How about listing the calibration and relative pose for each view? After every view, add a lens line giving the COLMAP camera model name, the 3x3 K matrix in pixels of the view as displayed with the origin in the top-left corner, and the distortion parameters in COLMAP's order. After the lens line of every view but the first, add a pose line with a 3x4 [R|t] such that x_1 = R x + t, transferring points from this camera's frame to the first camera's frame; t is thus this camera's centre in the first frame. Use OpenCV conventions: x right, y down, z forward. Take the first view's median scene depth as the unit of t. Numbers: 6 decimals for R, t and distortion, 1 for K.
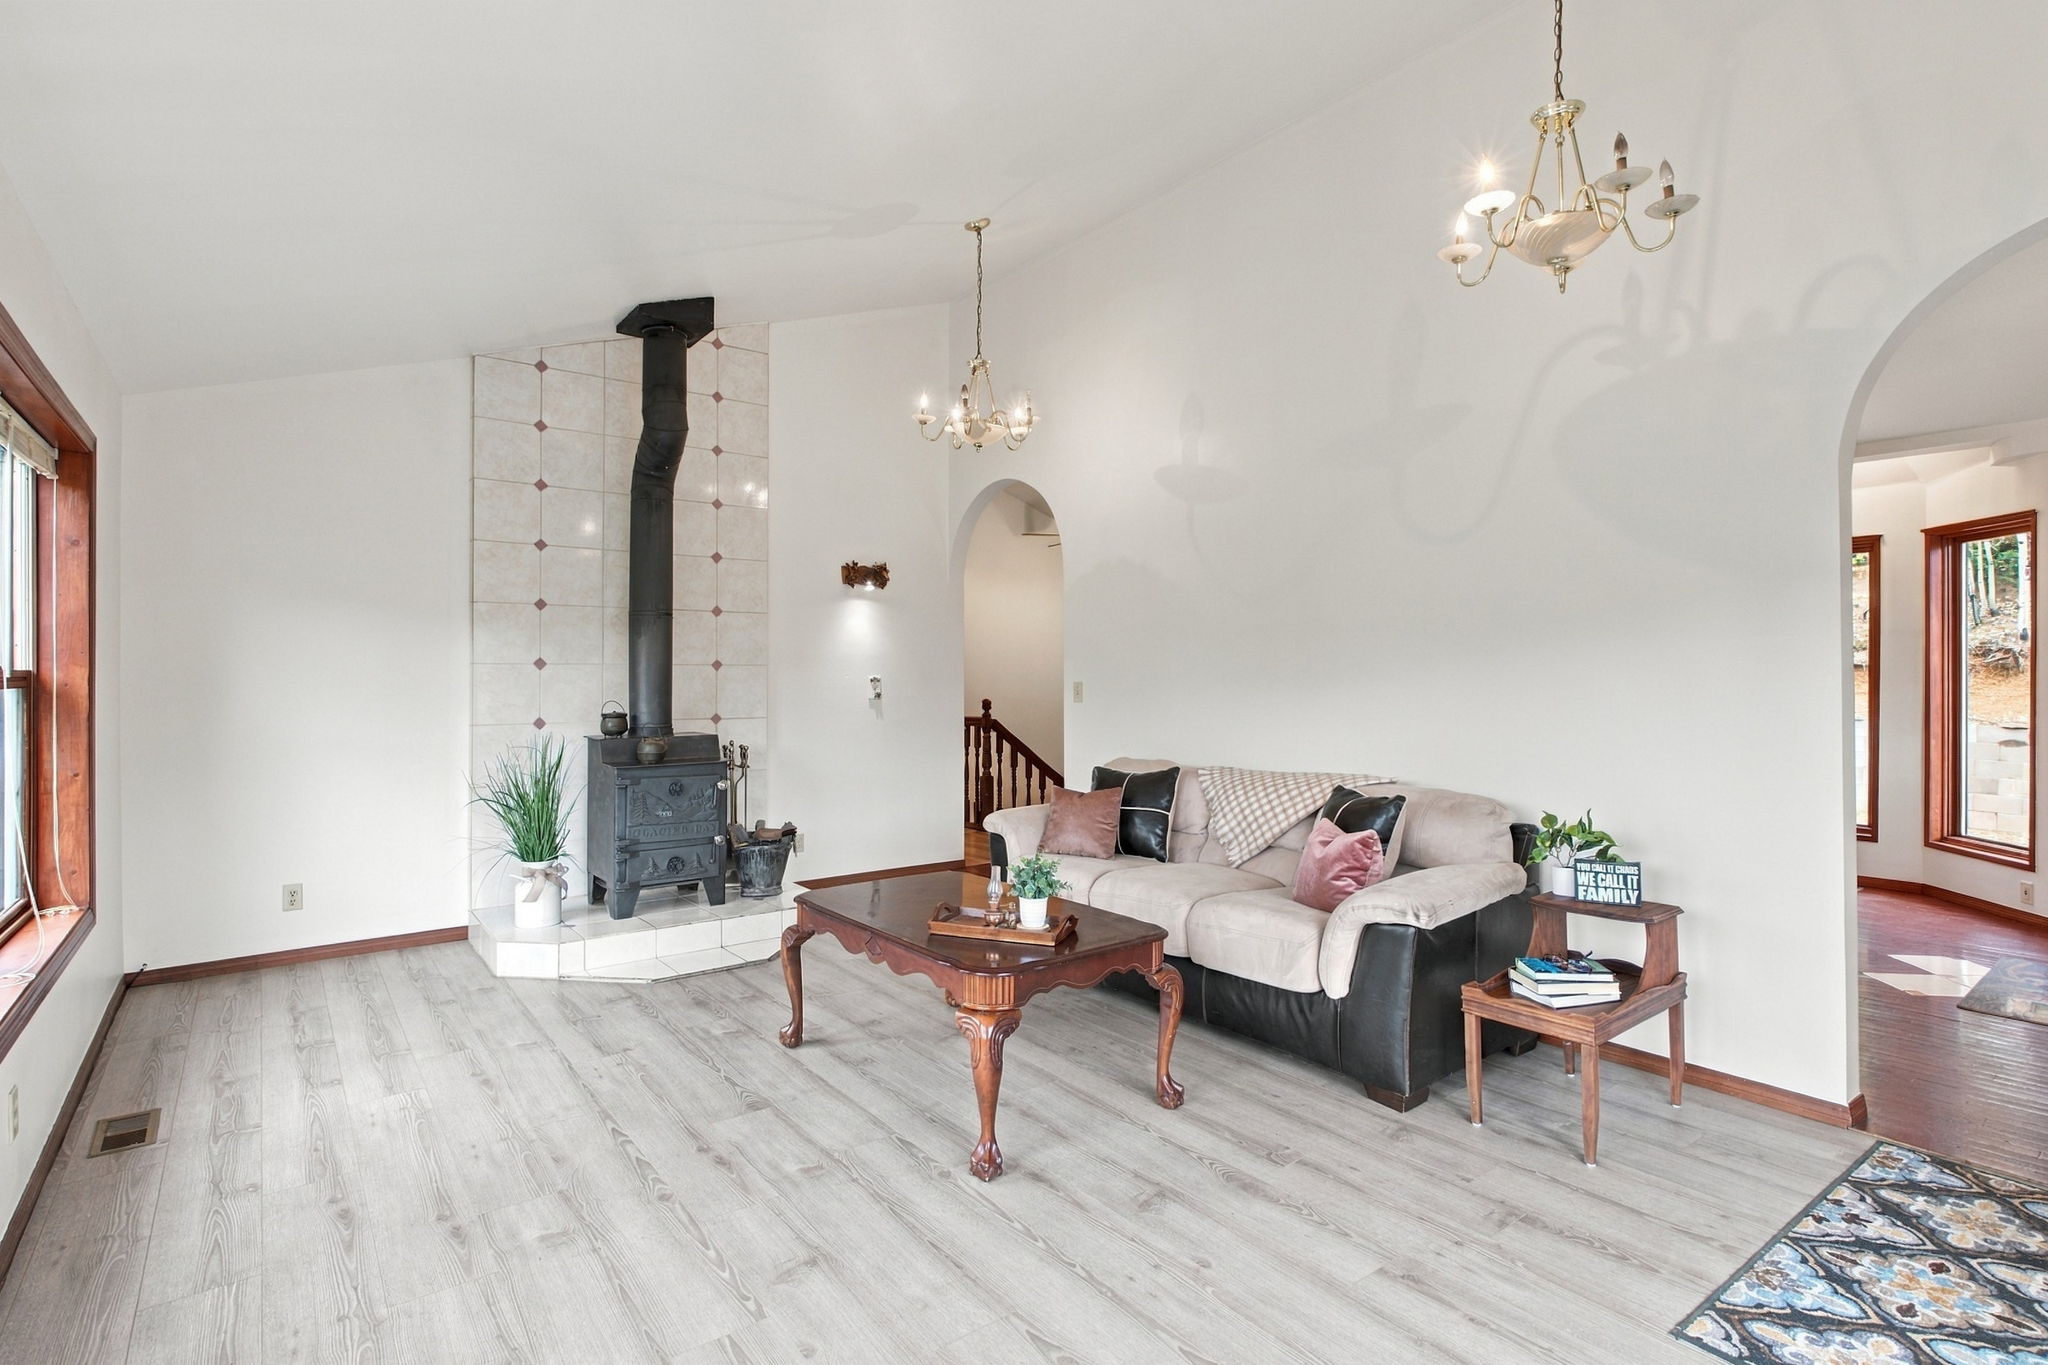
lens RADIAL K [[1022.4, 0, 1029.6], [0, 1022.4, 663.7], [0, 0, 1]] dist [0.022004, -0.000148]
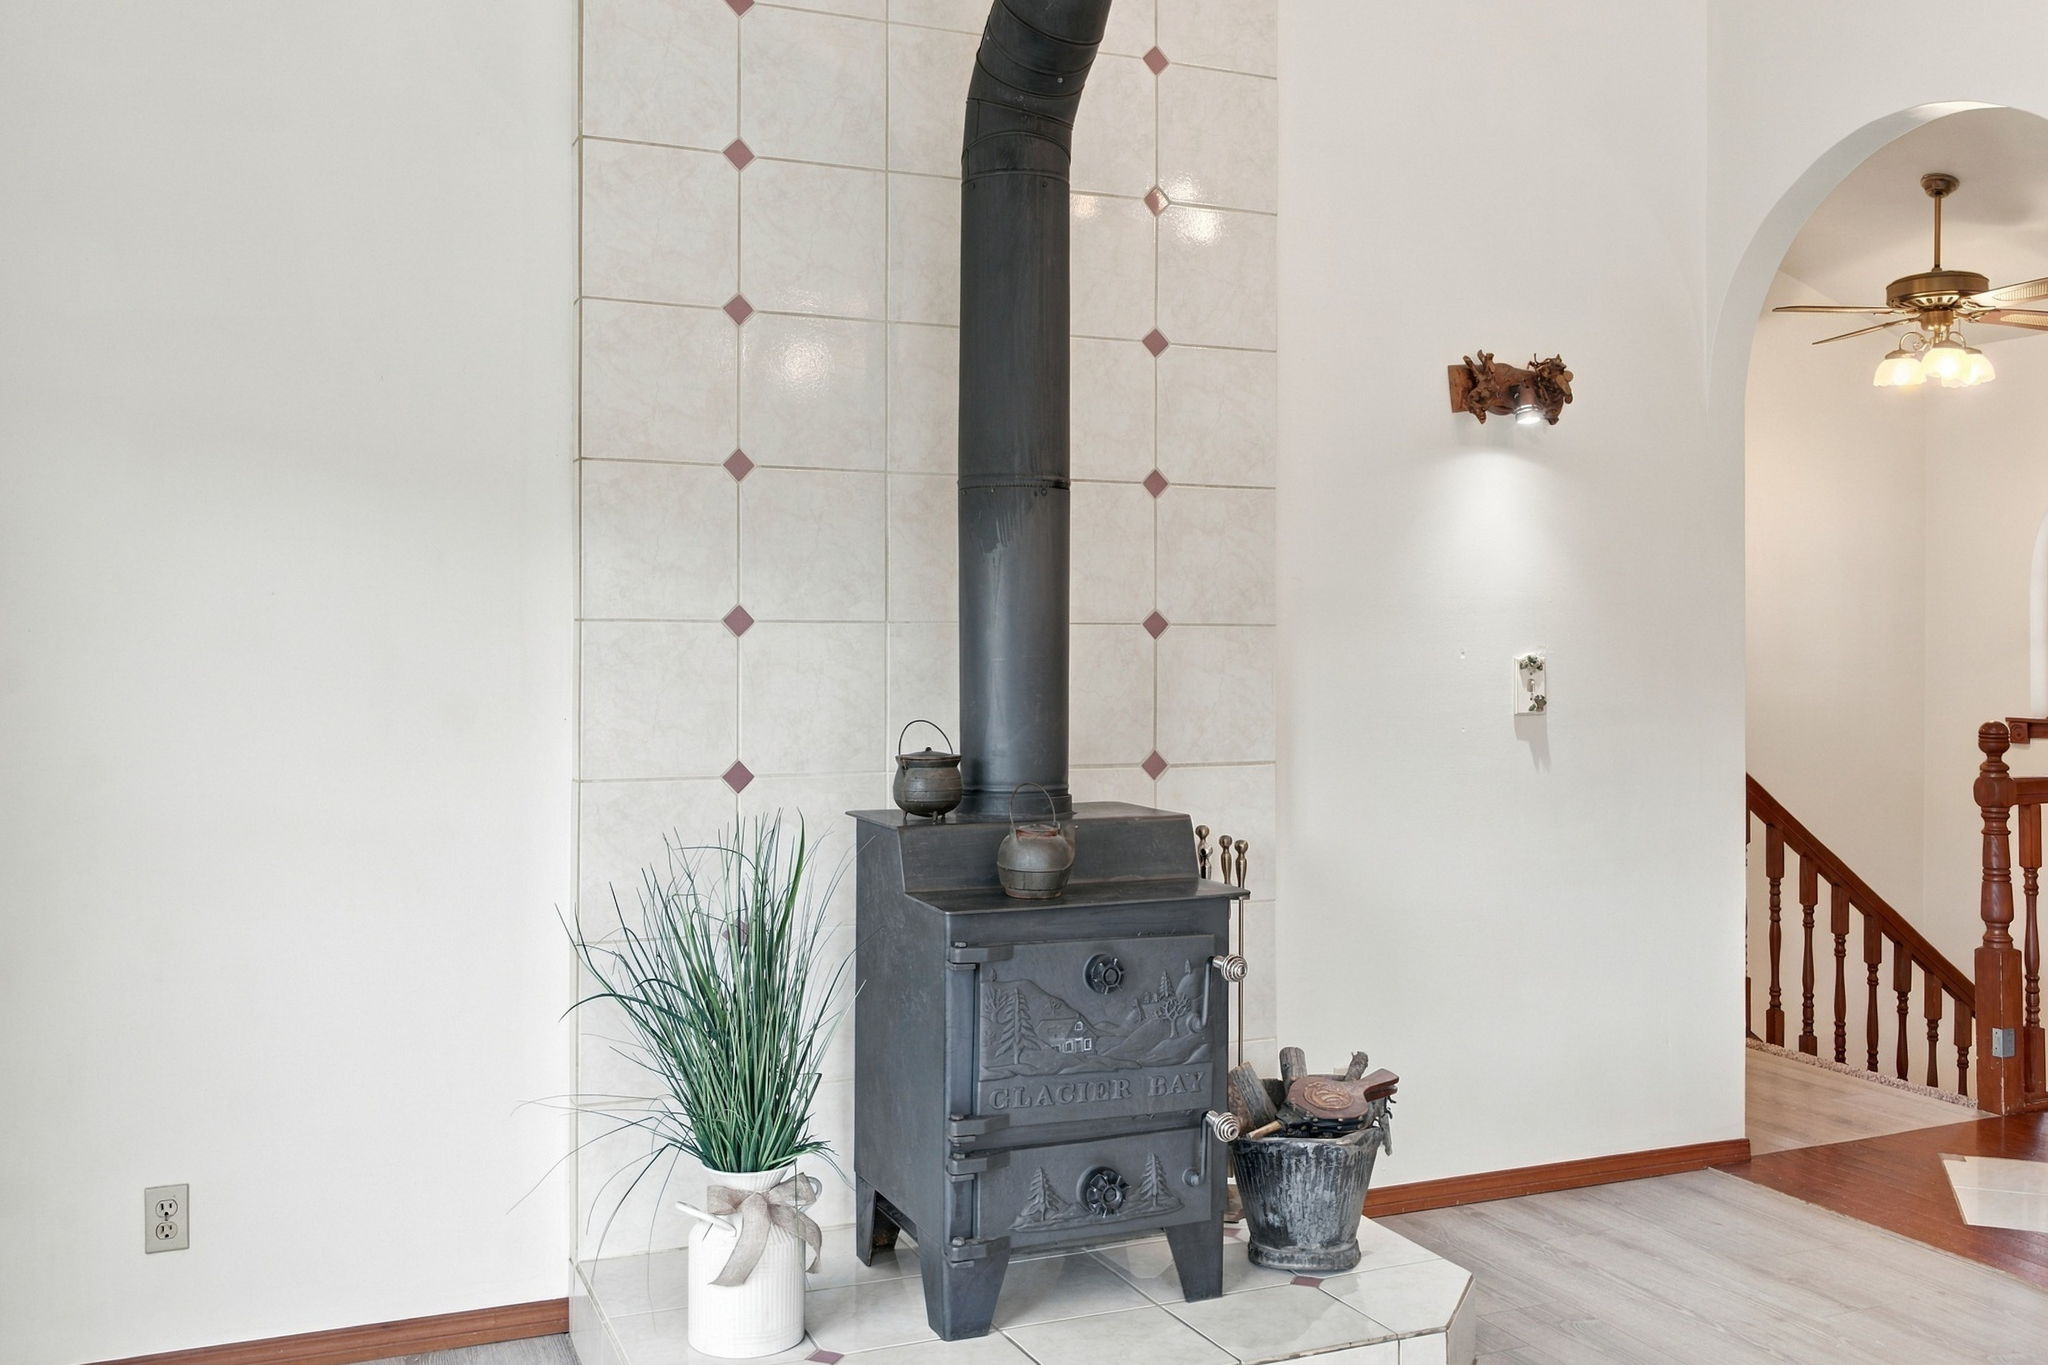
lens RADIAL K [[1771.4, 0, 1025.6], [0, 1771.4, 637.6], [0, 0, 1]] dist [0.011499, 0.006883]
pose [[0.970140, -0.002097, -0.242537, -0.216929], [0.002467, 0.999996, 0.001225, 0.005840], [0.242533, -0.001787, 0.970141, 0.393125]]
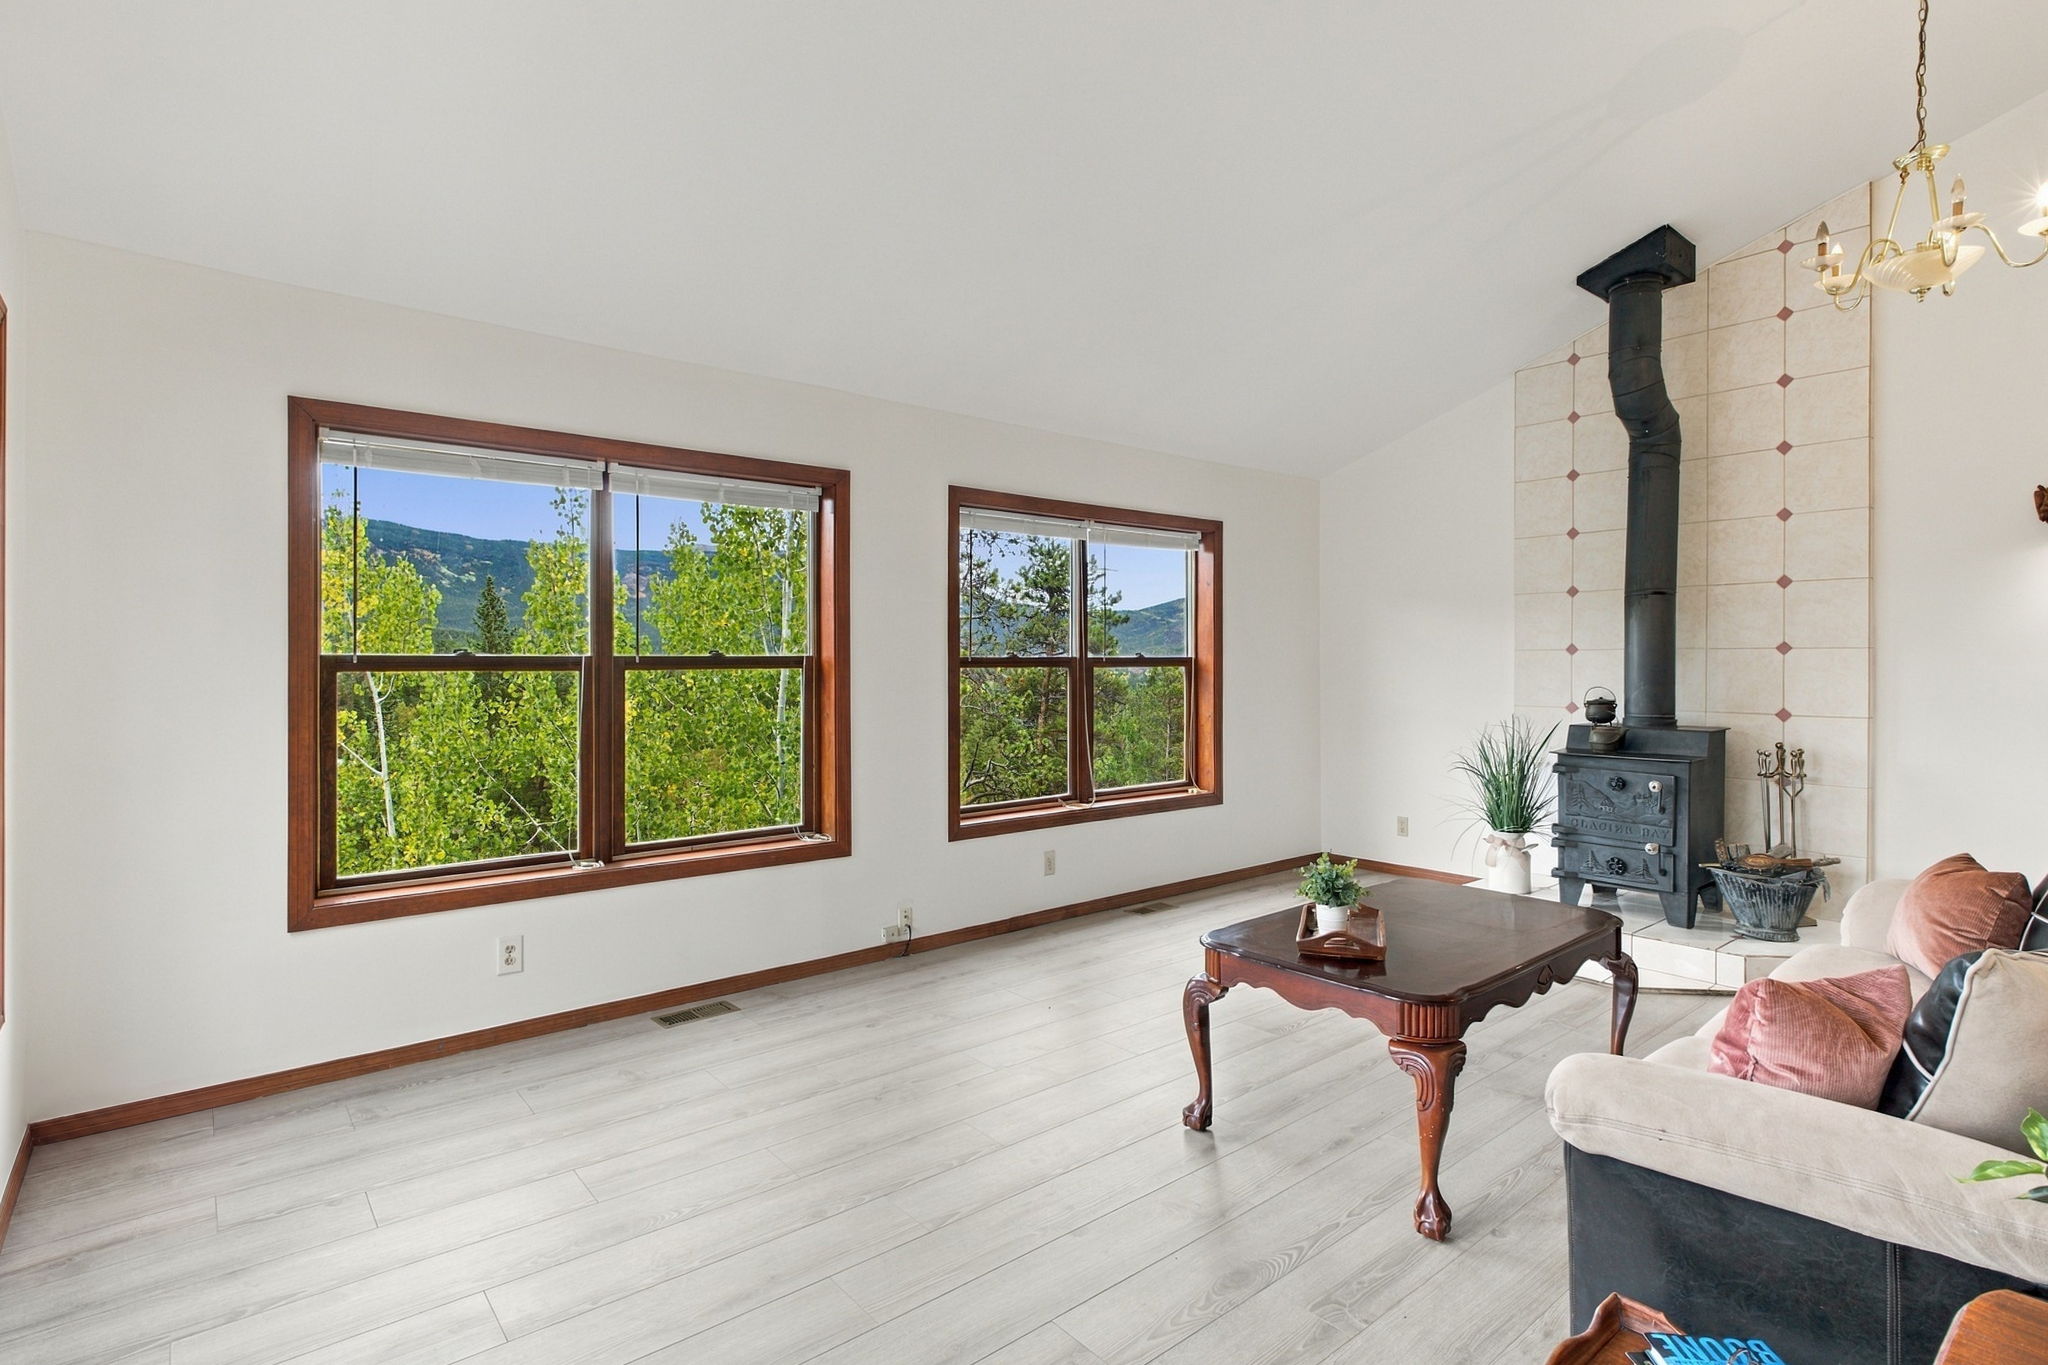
lens RADIAL K [[1022.4, 0, 1029.6], [0, 1022.4, 663.7], [0, 0, 1]] dist [0.022004, -0.000148]
pose [[0.039480, -0.001269, -0.999220, 0.538565], [-0.001176, 0.999998, -0.001316, 0.016483], [0.999220, 0.001227, 0.039478, 0.427281]]
